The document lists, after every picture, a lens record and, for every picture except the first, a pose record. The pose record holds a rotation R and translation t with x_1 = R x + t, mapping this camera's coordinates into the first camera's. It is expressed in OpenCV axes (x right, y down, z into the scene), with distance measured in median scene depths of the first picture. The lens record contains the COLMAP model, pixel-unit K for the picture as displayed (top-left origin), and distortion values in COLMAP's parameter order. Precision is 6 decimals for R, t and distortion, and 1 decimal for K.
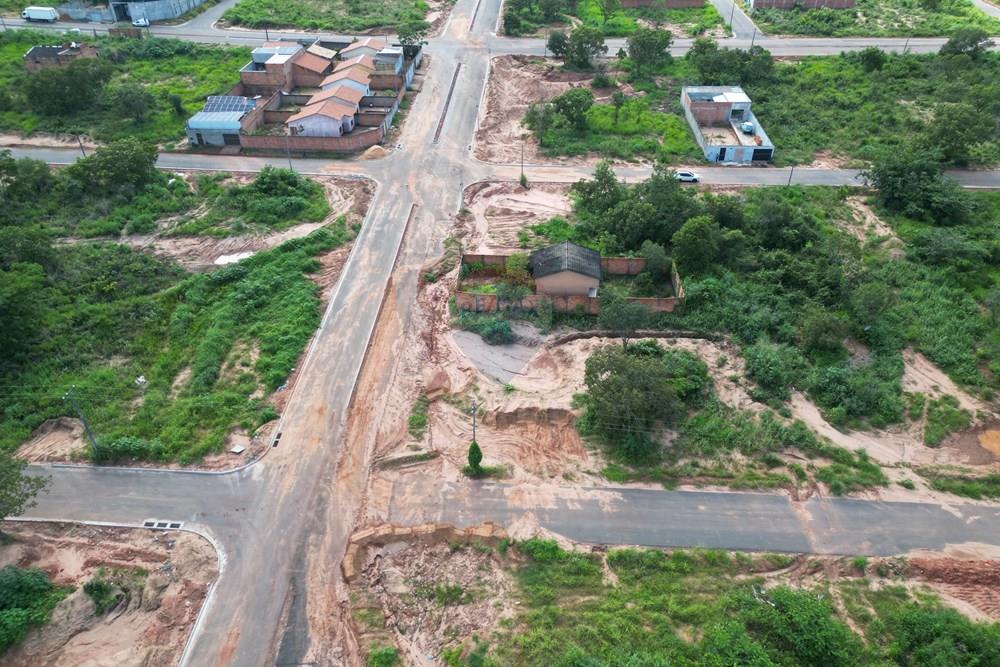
lens RADIAL K [[693.1, 0, 500.0], [0, 693.1, 333.5], [0, 0, 1]] dist [0.042835, -0.027339]
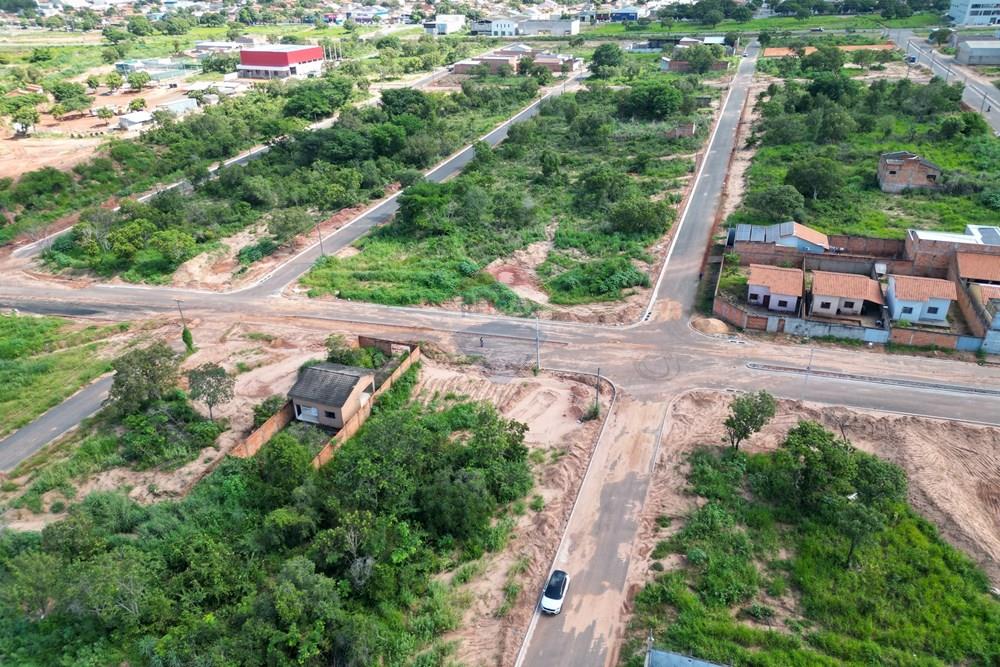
lens RADIAL K [[693.1, 0, 500.0], [0, 693.1, 333.5], [0, 0, 1]] dist [0.042835, -0.027339]
pose [[-0.281803, 0.453107, -0.845743, 0.742330], [-0.540960, 0.652976, 0.530080, -0.710485], [0.792433, 0.606891, 0.061102, 0.986700]]
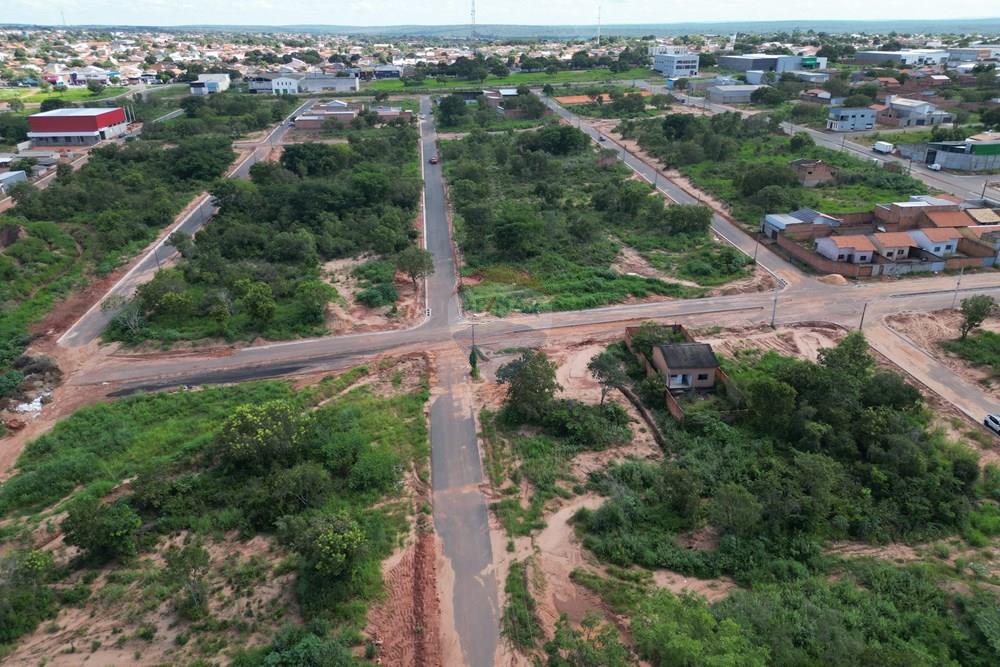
lens RADIAL K [[693.1, 0, 500.0], [0, 693.1, 333.5], [0, 0, 1]] dist [0.042835, -0.027339]
pose [[0.157533, 0.401082, -0.902395, 0.991231], [-0.565180, 0.785963, 0.250667, -0.222697], [0.809787, 0.470527, 0.350499, 0.293959]]
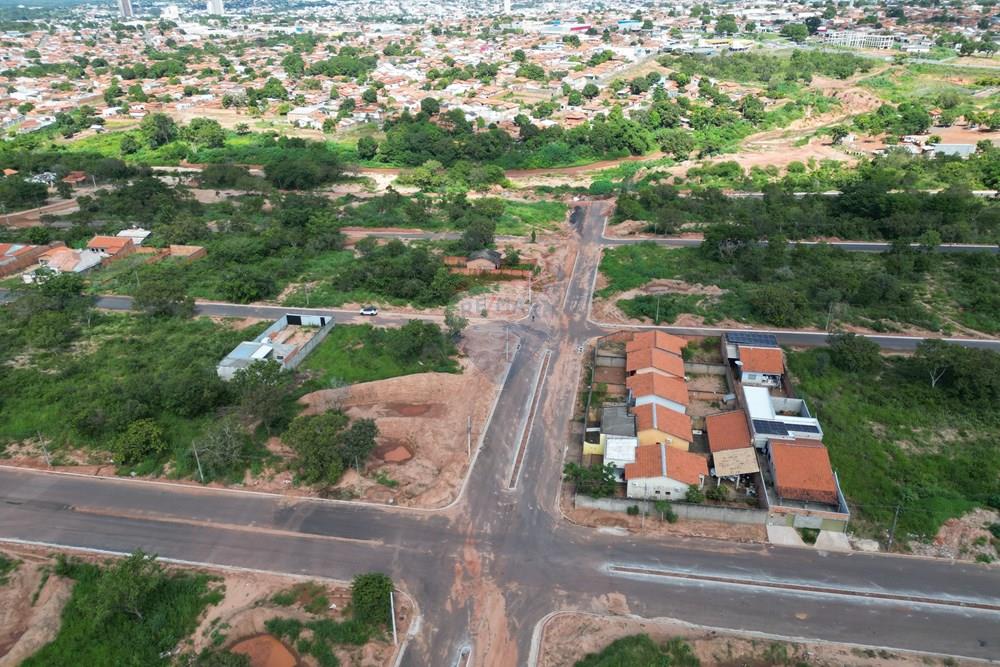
lens RADIAL K [[693.1, 0, 500.0], [0, 693.1, 333.5], [0, 0, 1]] dist [0.042835, -0.027339]
pose [[-0.992327, -0.034229, 0.118813, -0.193053], [0.088825, 0.471109, 0.877591, -1.679721], [-0.086013, 0.881411, -0.464454, 1.990055]]
